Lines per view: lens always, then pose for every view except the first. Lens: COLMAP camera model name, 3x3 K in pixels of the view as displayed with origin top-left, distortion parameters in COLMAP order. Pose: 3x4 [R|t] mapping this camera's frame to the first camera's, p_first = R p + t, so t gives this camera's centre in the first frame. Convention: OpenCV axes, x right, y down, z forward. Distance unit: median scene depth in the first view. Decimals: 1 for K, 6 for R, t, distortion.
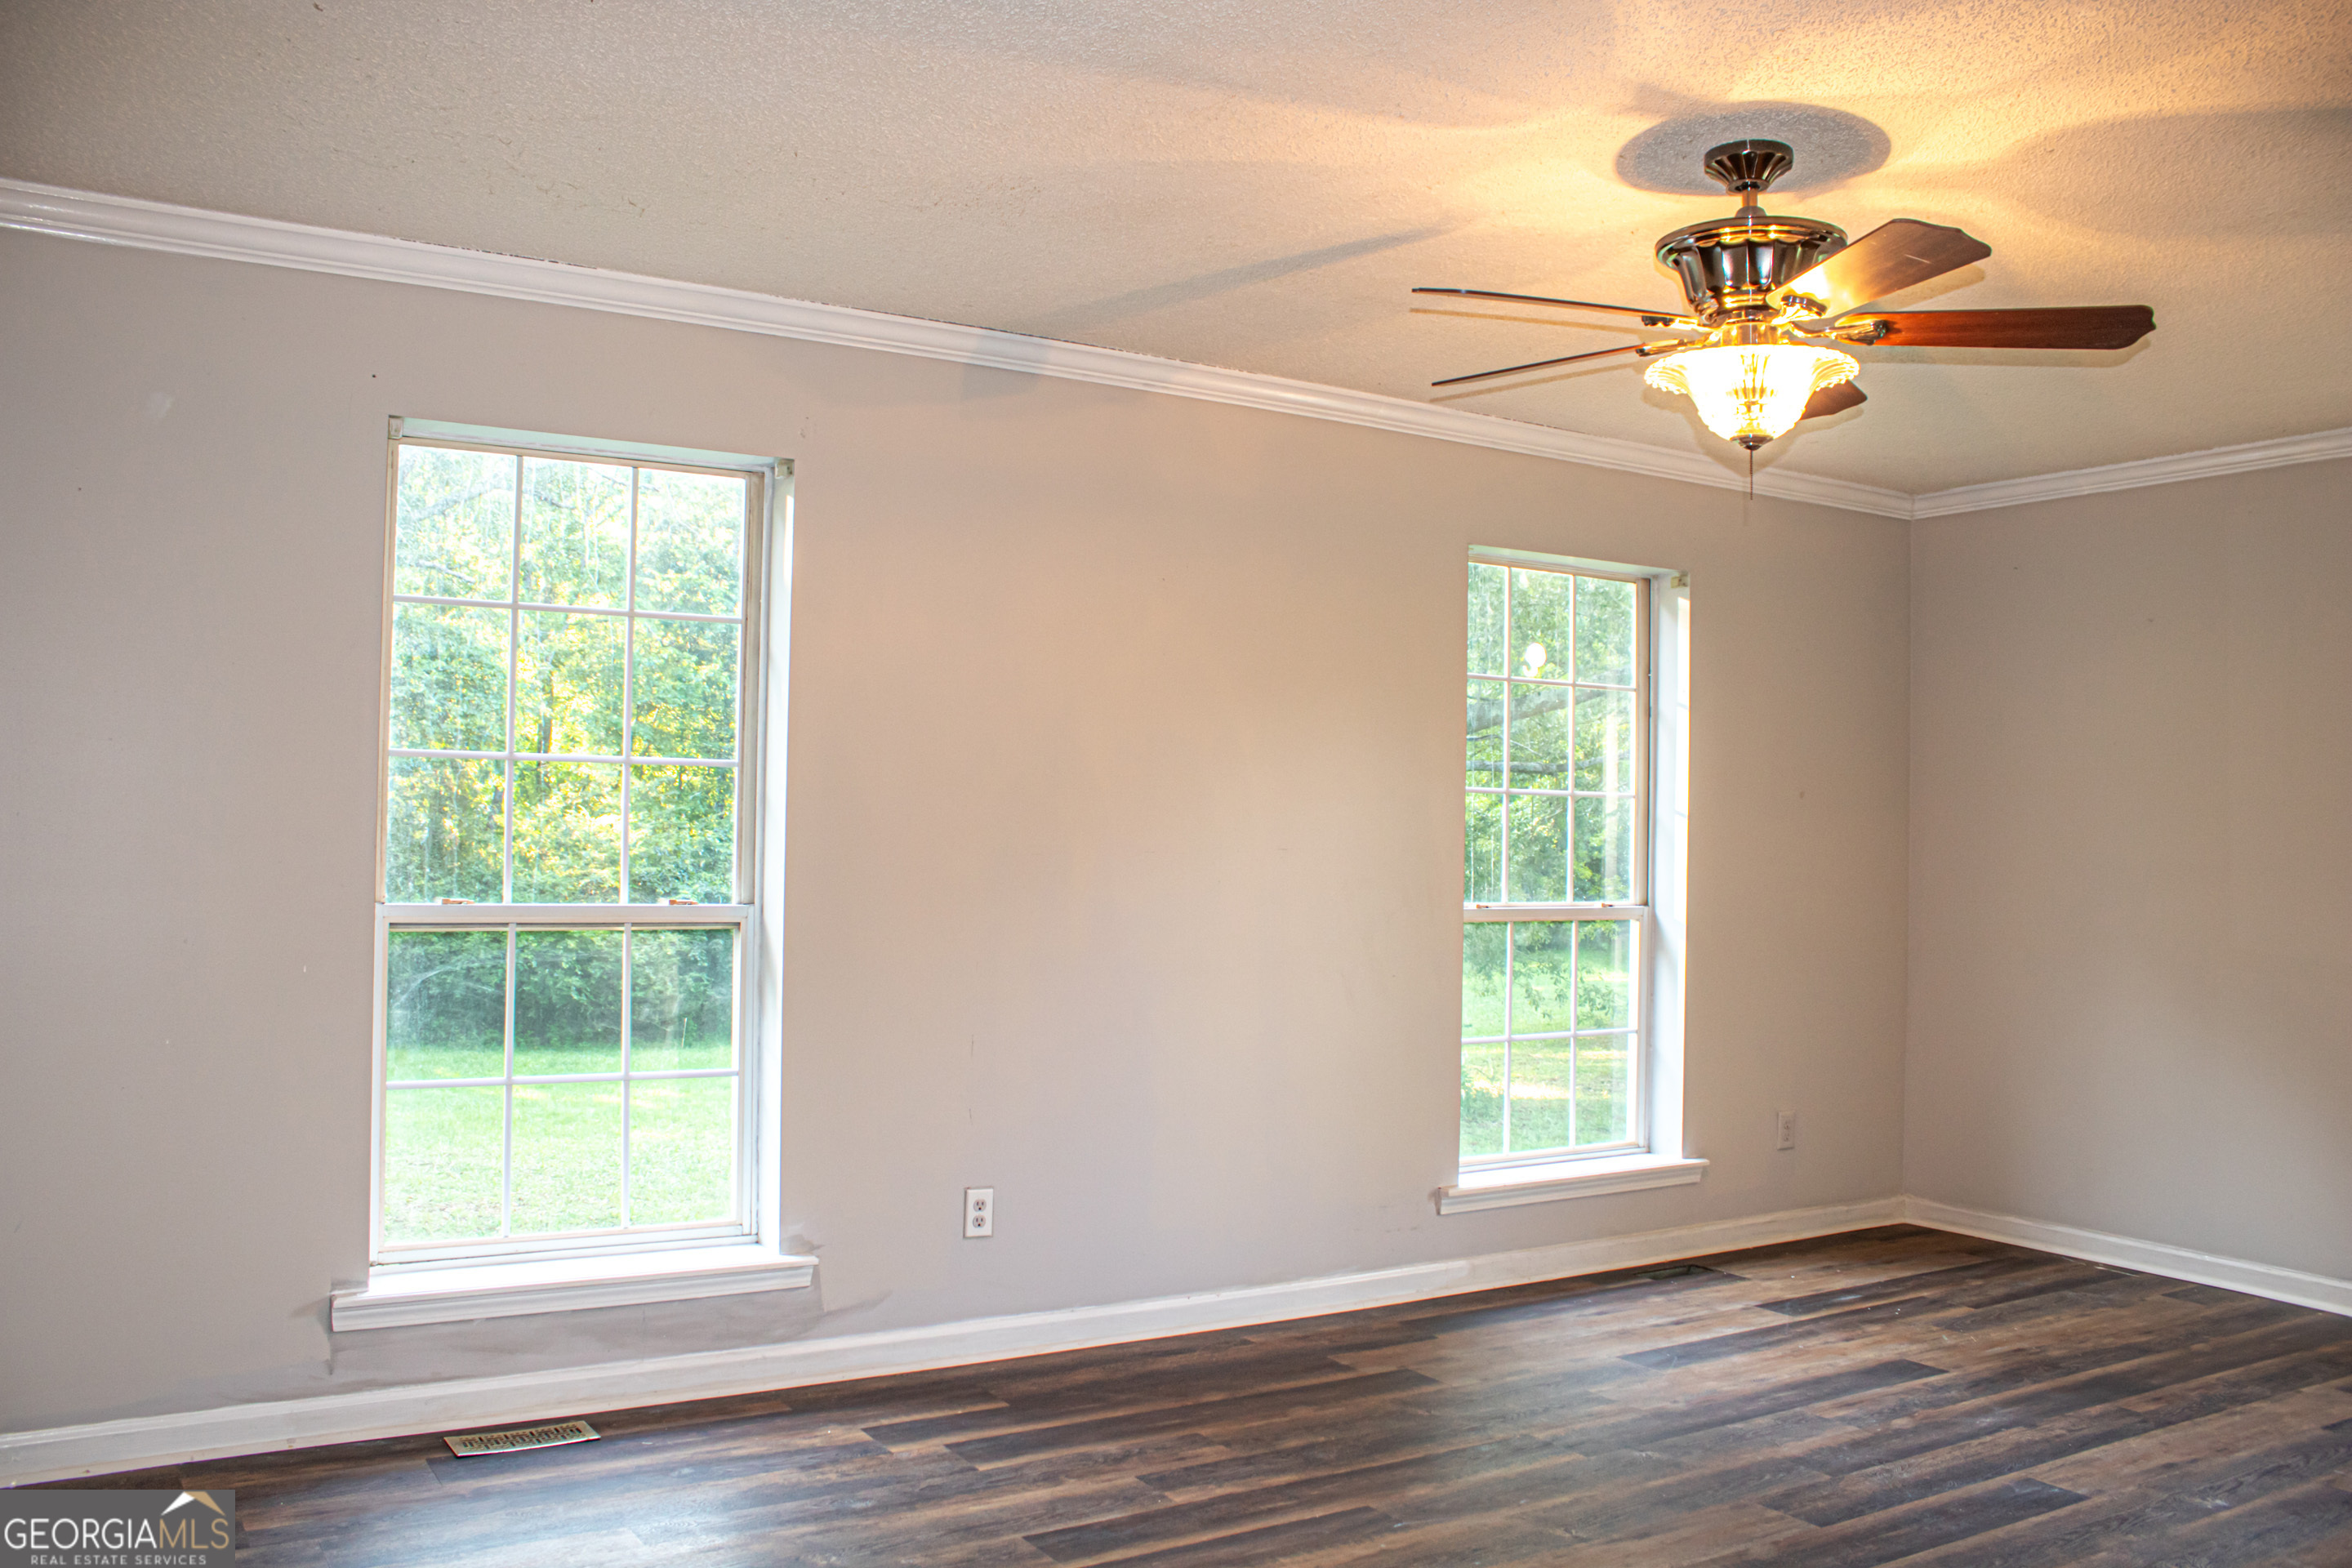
lens RADIAL K [[1964.3, 0, 1163.4], [0, 1964.3, 772.3], [0, 0, 1]] dist [-0.097164, 0.043687]
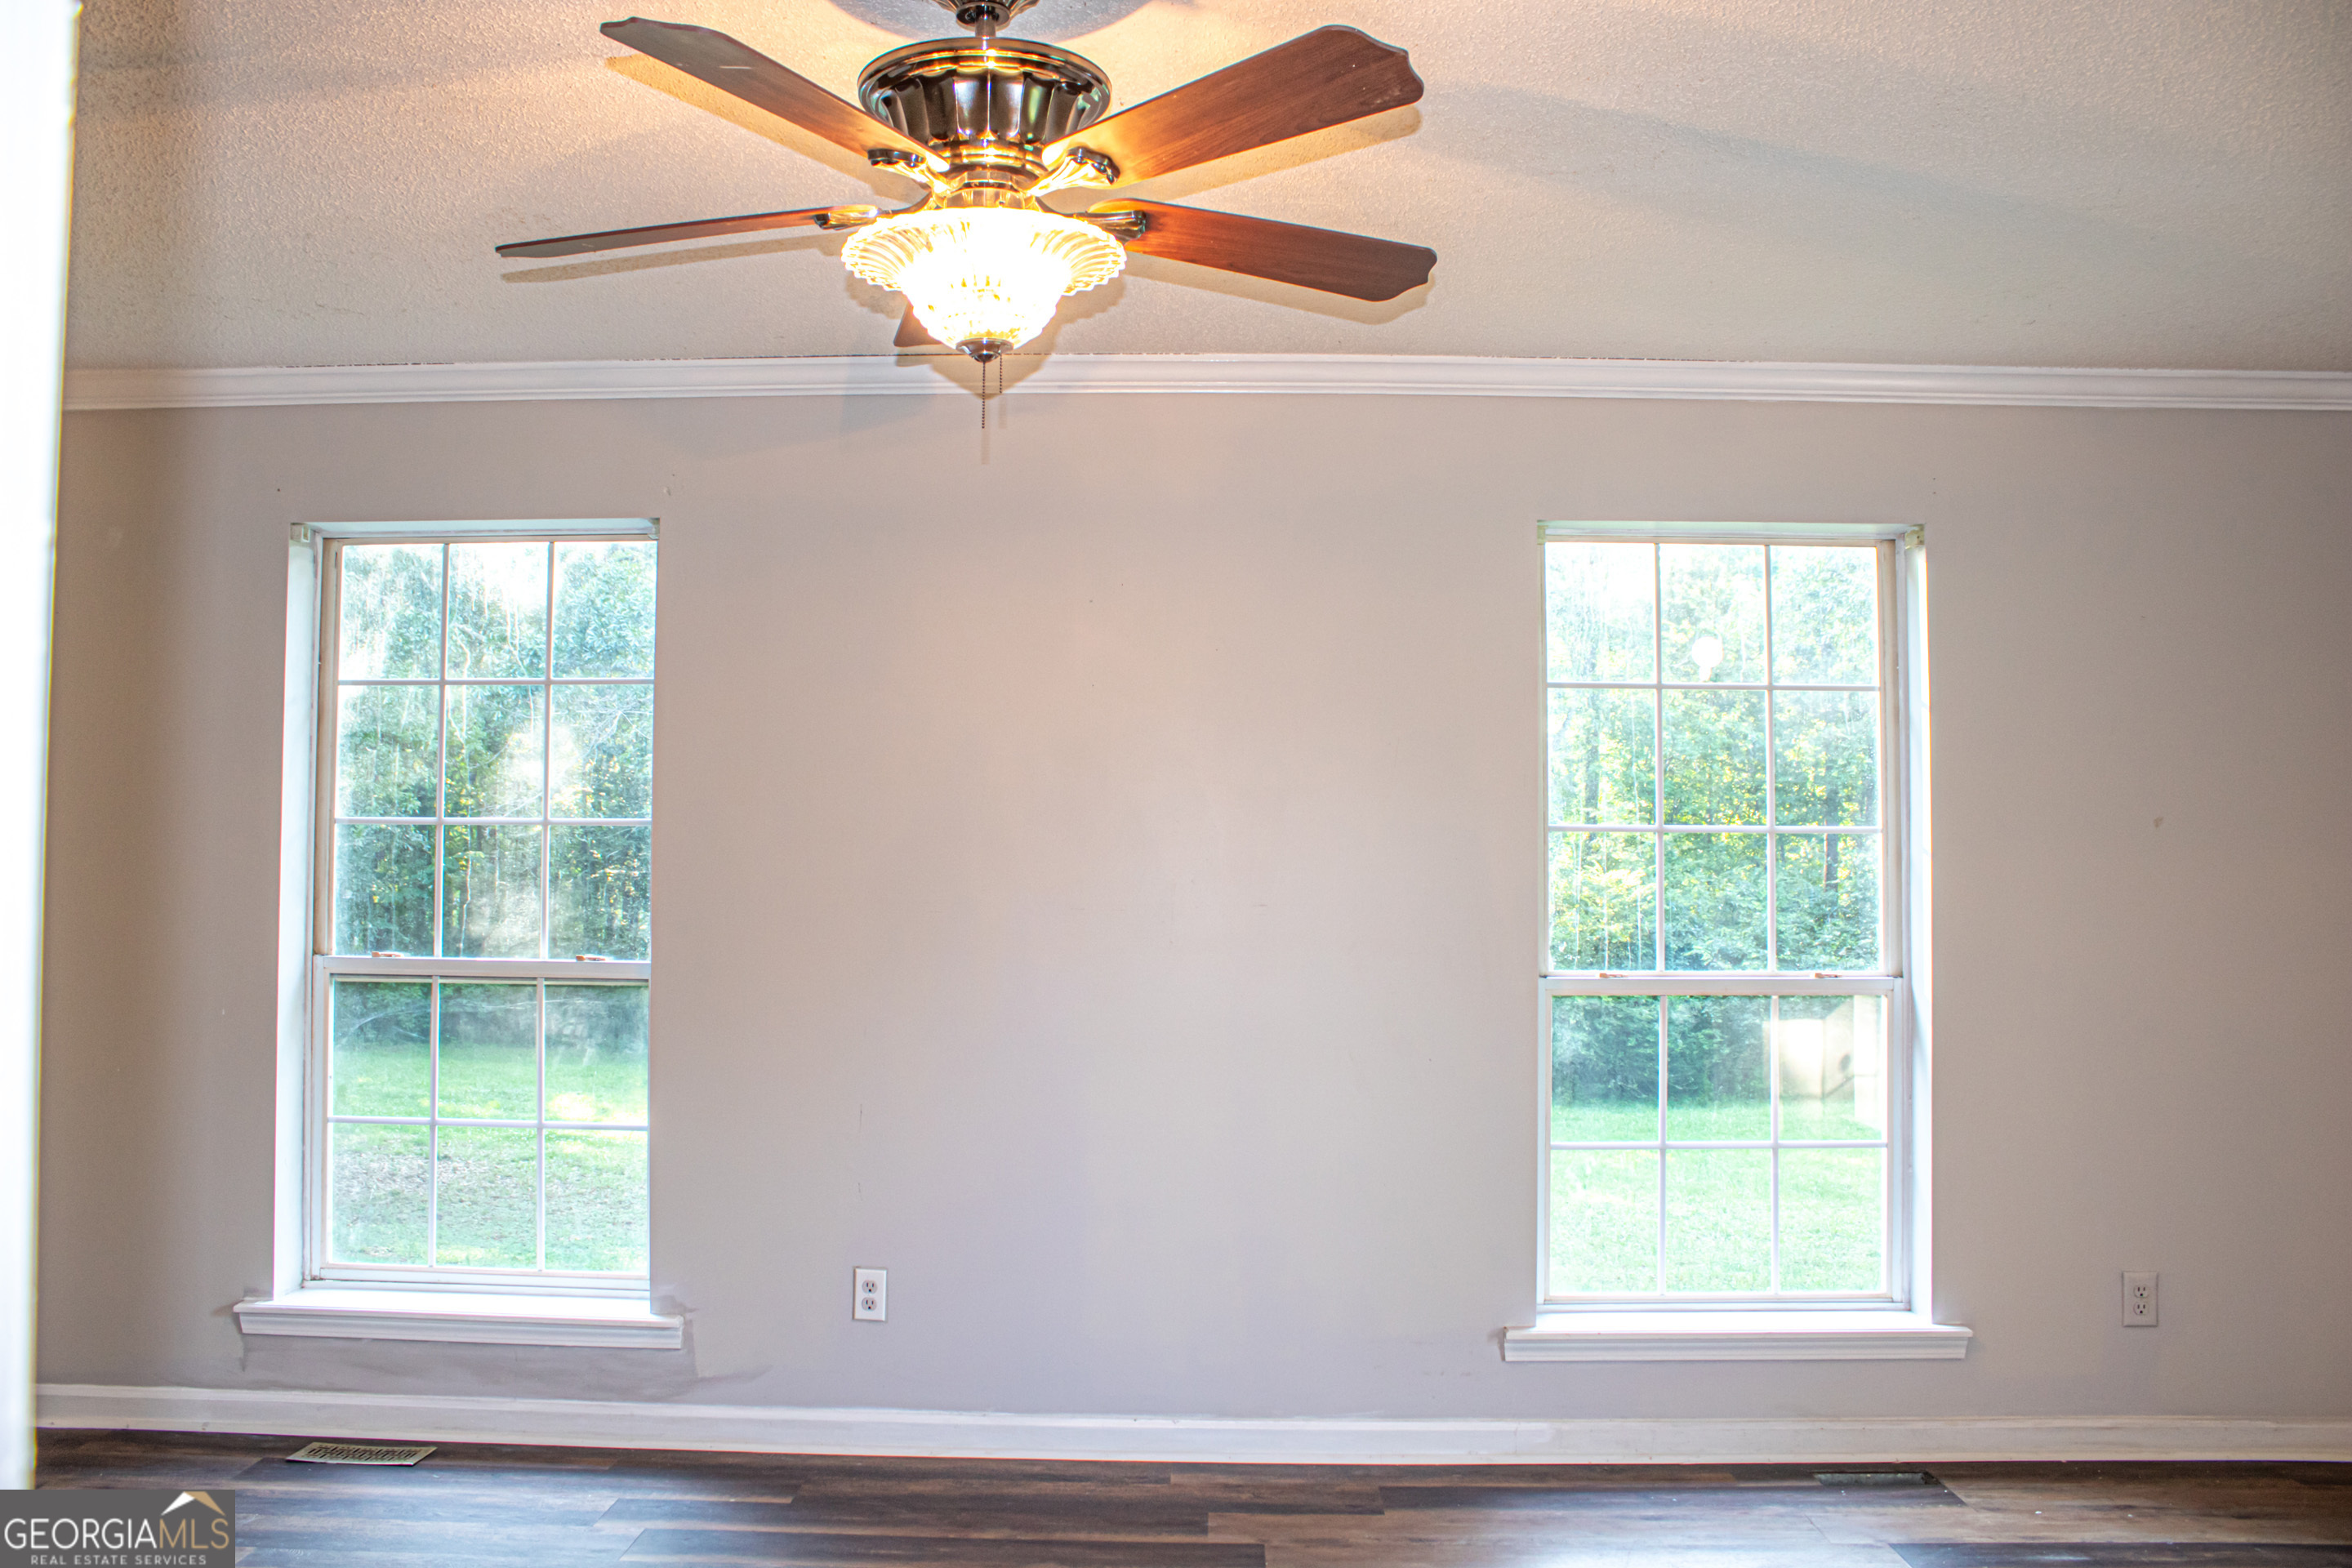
lens RADIAL K [[1964.3, 0, 1167.6], [0, 1964.3, 776.1], [0, 0, 1]] dist [-0.097164, 0.043687]
pose [[0.831823, -0.043029, -0.553371, 0.552787], [0.025400, 0.998897, -0.039490, 0.017984], [0.554460, 0.018793, 0.831998, 0.299208]]
